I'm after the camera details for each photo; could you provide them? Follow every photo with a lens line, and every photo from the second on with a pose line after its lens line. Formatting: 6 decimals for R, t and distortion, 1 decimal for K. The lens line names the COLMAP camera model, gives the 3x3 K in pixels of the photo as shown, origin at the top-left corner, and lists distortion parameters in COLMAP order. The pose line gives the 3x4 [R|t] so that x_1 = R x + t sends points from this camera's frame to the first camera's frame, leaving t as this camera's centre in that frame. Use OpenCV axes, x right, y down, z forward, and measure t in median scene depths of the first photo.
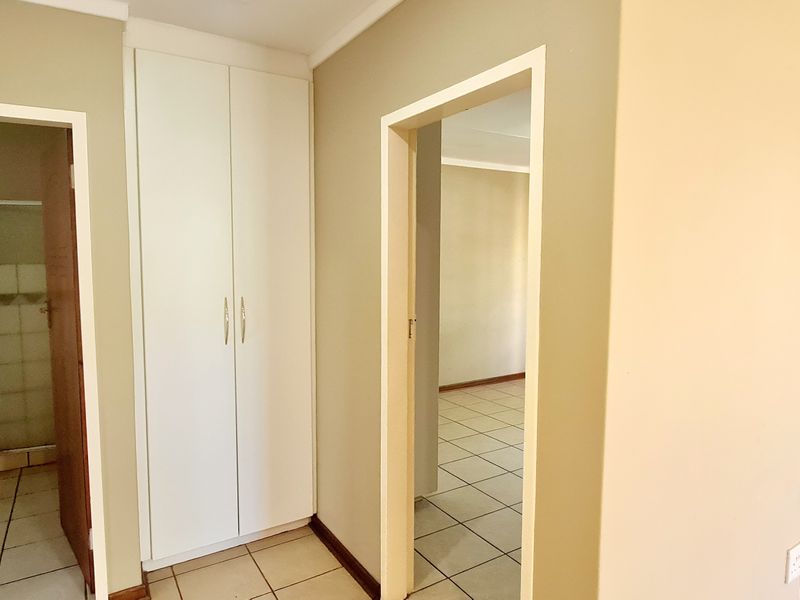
lens RADIAL K [[530.3, 0, 400.2], [0, 530.3, 294.4], [0, 0, 1]] dist [-0.004525, -0.003330]
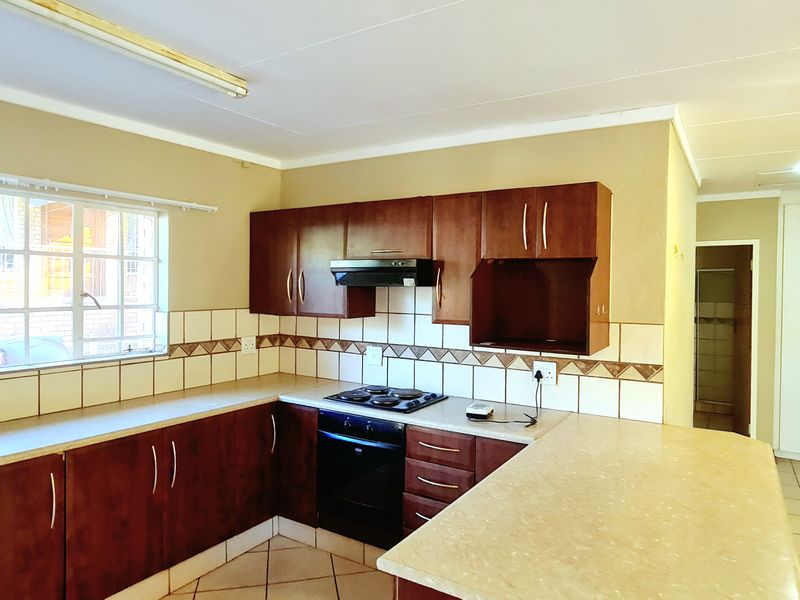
lens RADIAL K [[530.3, 0, 400.2], [0, 530.3, 294.4], [0, 0, 1]] dist [-0.004525, -0.003330]
pose [[0.429096, 0.014563, -0.903141, 0.739343], [-0.076872, 0.996831, -0.020449, 0.066300], [0.899982, 0.078201, 0.428856, -1.243679]]
